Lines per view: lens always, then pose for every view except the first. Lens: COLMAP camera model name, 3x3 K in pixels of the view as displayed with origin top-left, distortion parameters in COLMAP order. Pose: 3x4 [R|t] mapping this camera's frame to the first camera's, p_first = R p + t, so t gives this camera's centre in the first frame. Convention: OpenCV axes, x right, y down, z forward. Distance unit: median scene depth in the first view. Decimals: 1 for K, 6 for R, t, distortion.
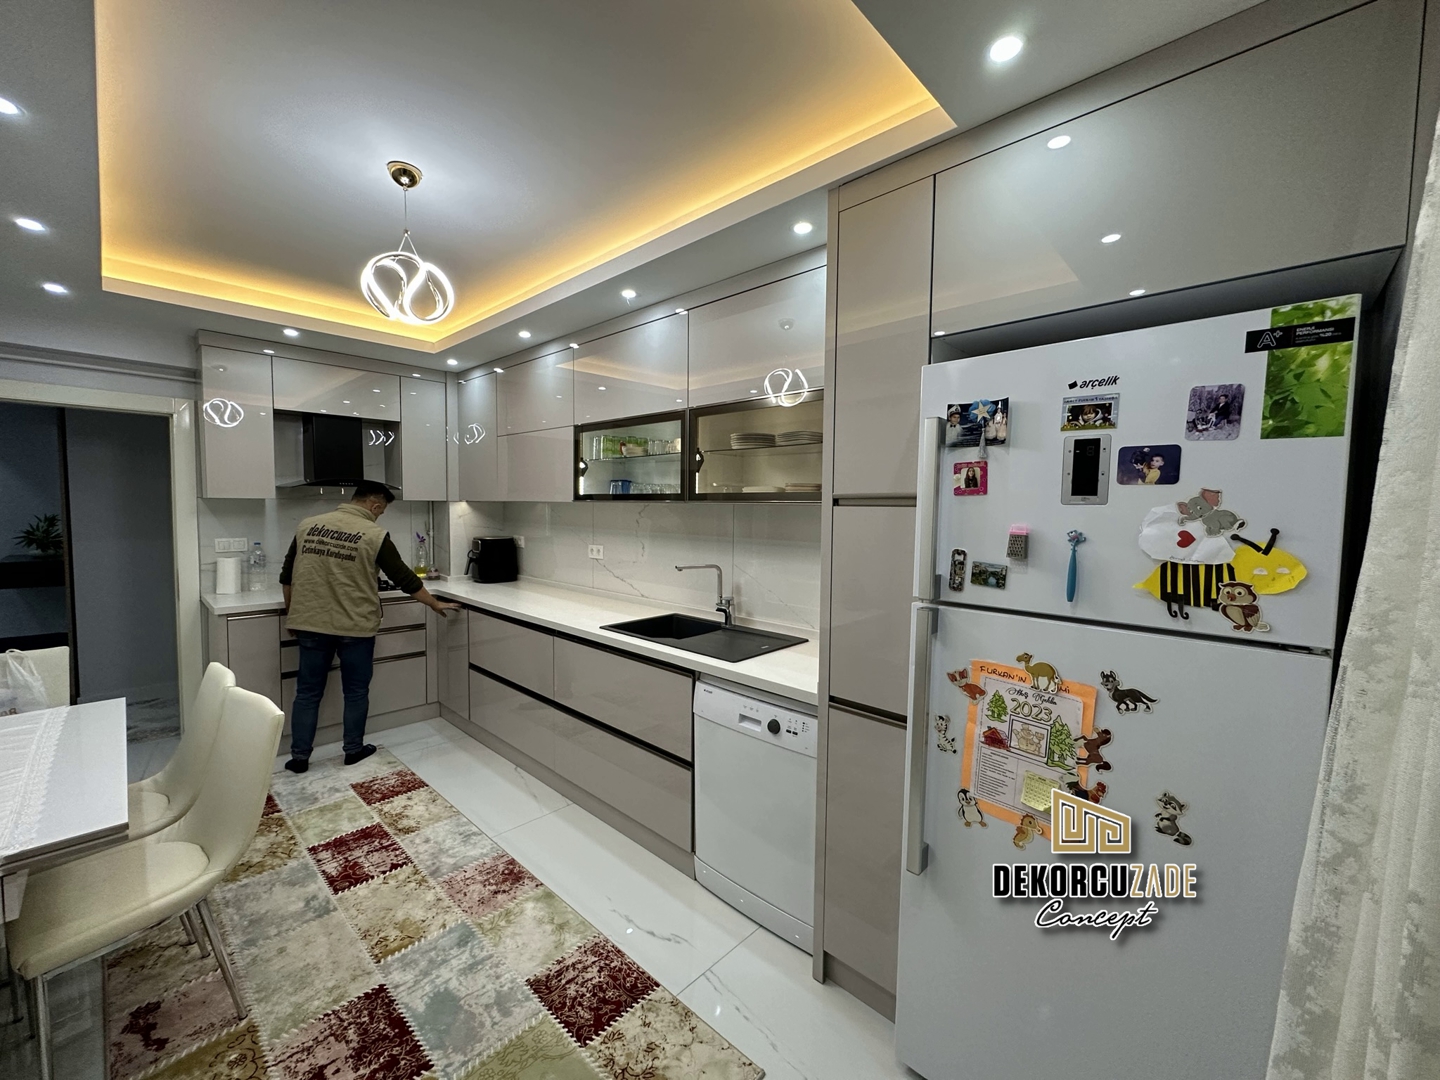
lens RADIAL K [[569.9, 0, 715.4], [0, 569.9, 539.5], [0, 0, 1]] dist [-0.003124, 0.000897]
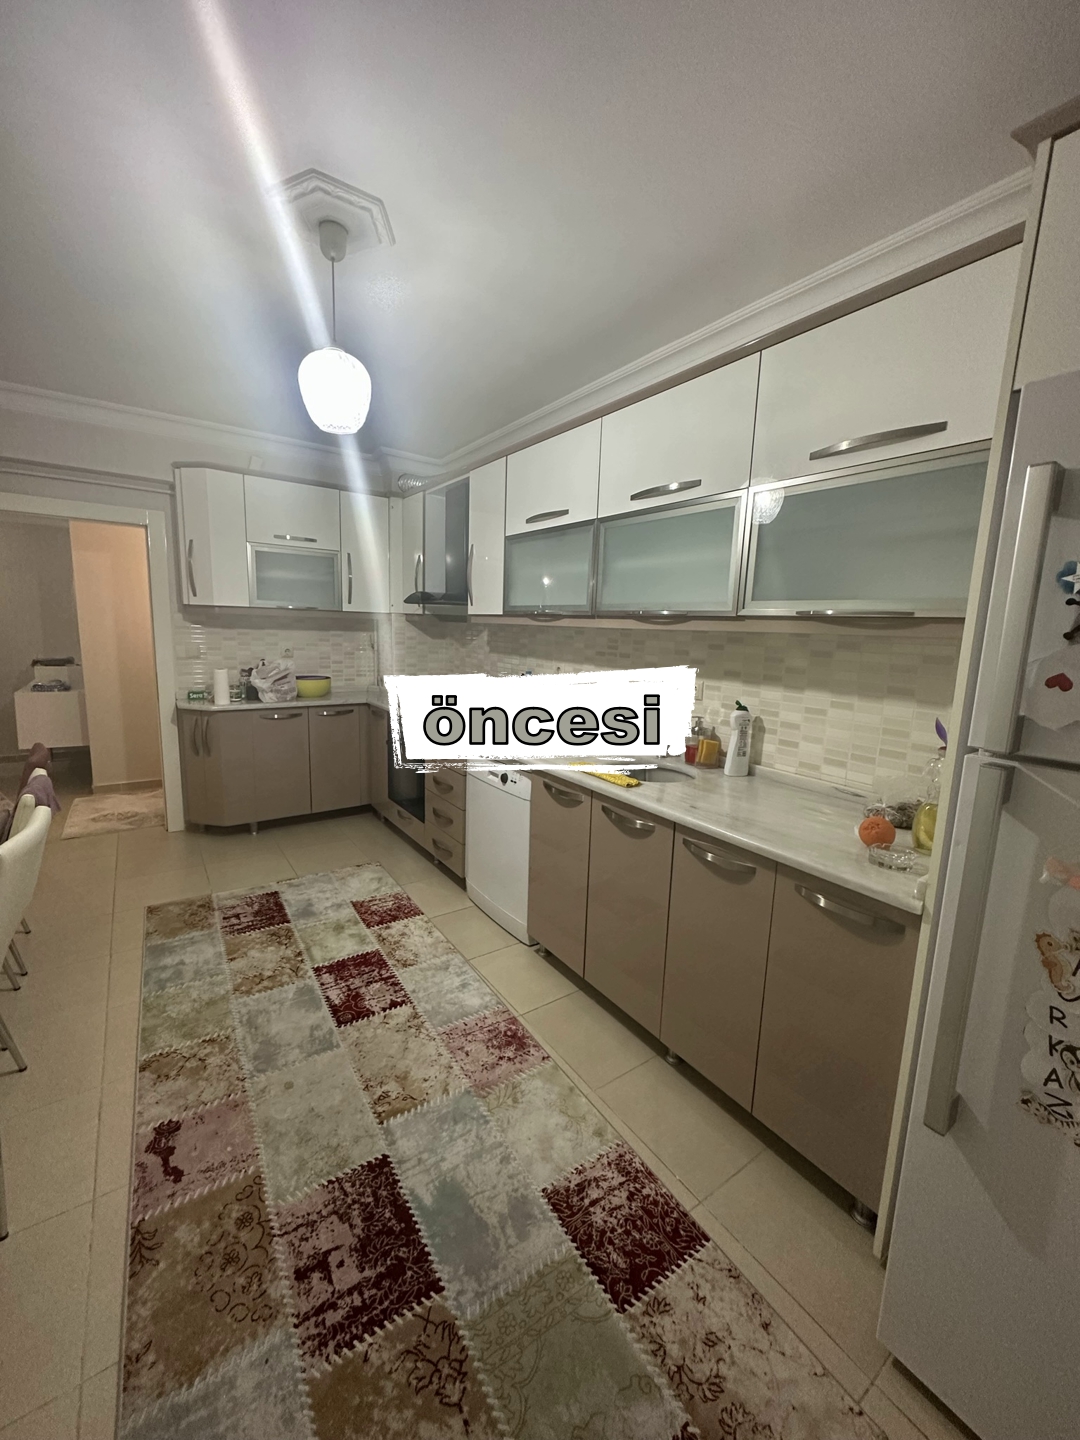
lens RADIAL K [[569.9, 0, 539.7], [0, 569.9, 724.1], [0, 0, 1]] dist [-0.003124, 0.000897]
pose [[0.968672, 0.055803, -0.241994, -0.131885], [-0.029605, 0.993426, 0.110579, 0.007364], [0.246574, -0.099950, 0.963956, 0.203520]]
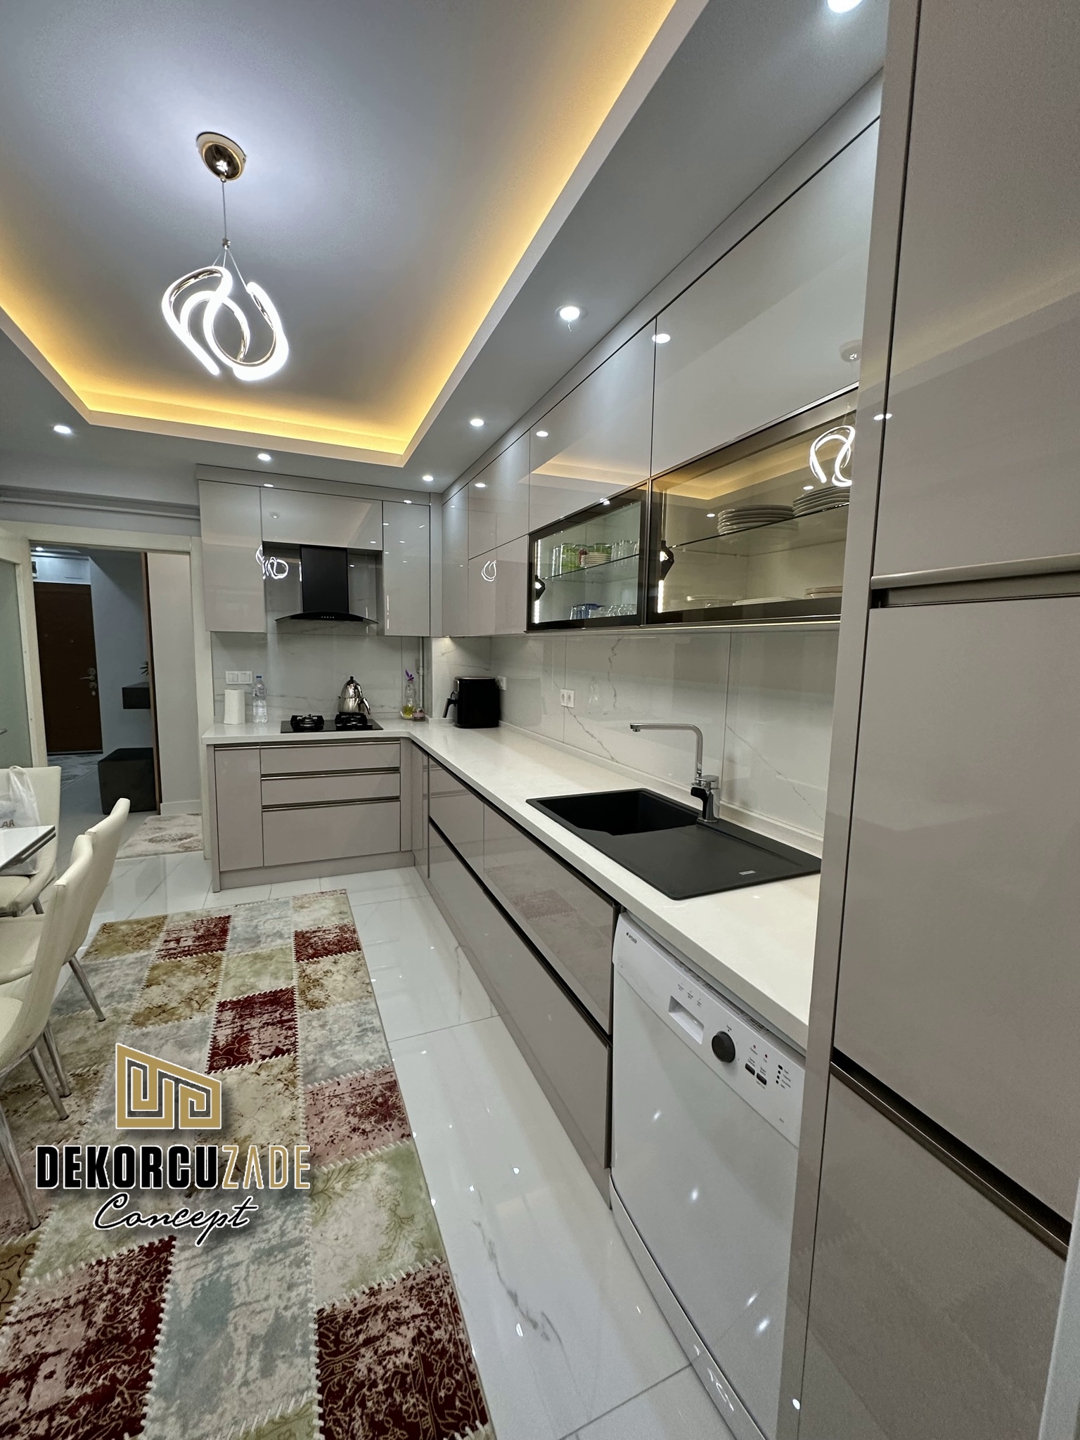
lens RADIAL K [[569.9, 0, 541.8], [0, 569.9, 722.0], [0, 0, 1]] dist [-0.003124, 0.000897]
pose [[0.921253, 0.056573, -0.384828, 0.109924], [-0.032594, 0.997115, 0.068556, 0.002164], [0.387596, -0.050614, 0.920439, 0.383502]]
